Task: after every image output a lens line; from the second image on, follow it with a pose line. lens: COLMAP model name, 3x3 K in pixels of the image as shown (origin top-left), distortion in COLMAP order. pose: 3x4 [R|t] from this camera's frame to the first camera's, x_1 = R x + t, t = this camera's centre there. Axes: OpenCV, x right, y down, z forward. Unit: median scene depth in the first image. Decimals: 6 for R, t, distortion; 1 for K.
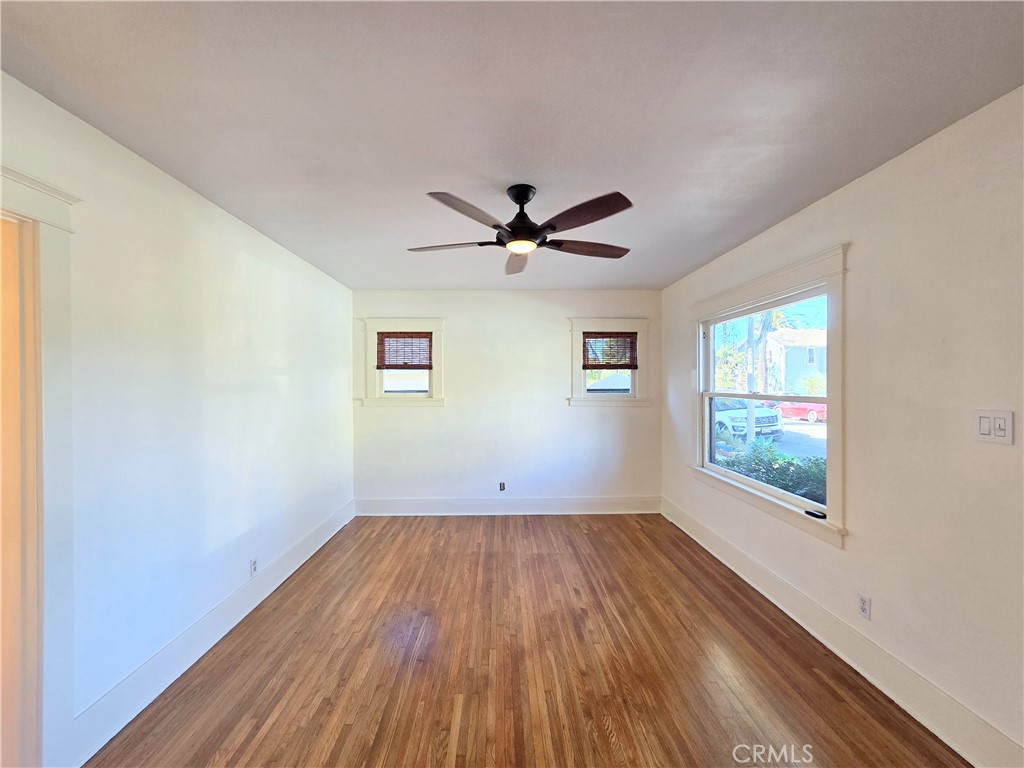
lens RADIAL K [[424.4, 0, 507.7], [0, 424.4, 386.8], [0, 0, 1]] dist [0.002676, 0.001118]
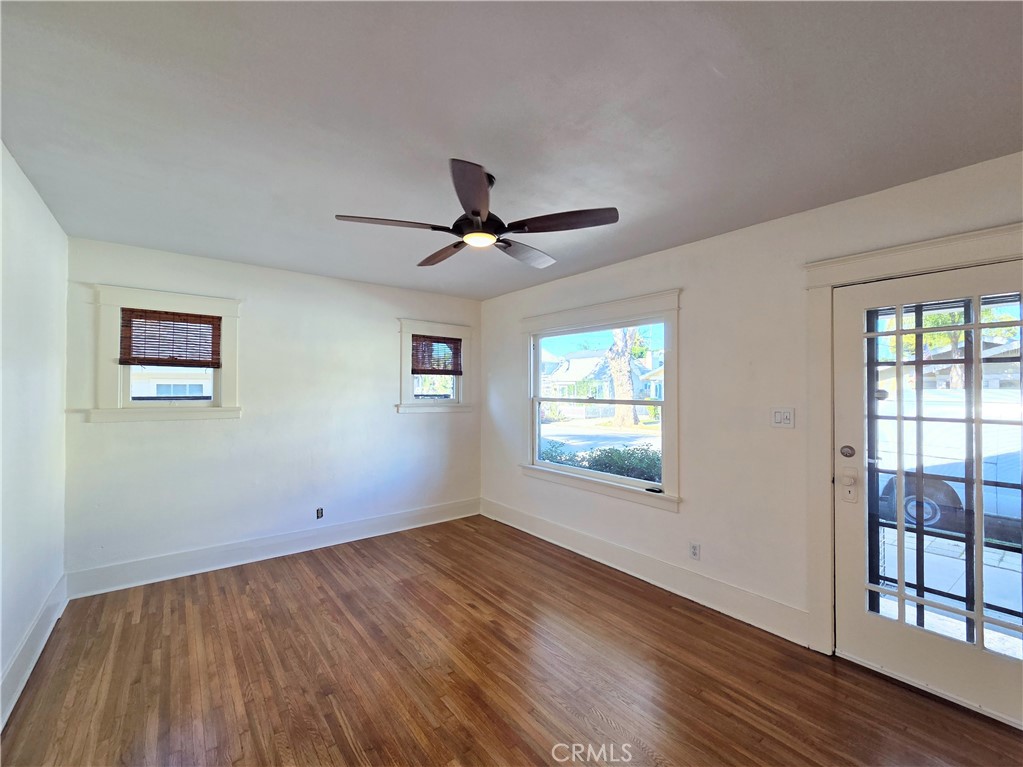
lens RADIAL K [[434.3, 0, 511.5], [0, 434.3, 383.5], [0, 0, 1]] dist [0.008464, -0.000109]
pose [[0.800344, 0.015686, 0.599335, -0.288391], [-0.003016, 0.999750, -0.022138, 0.001455], [-0.599533, 0.015911, 0.800192, 0.123498]]
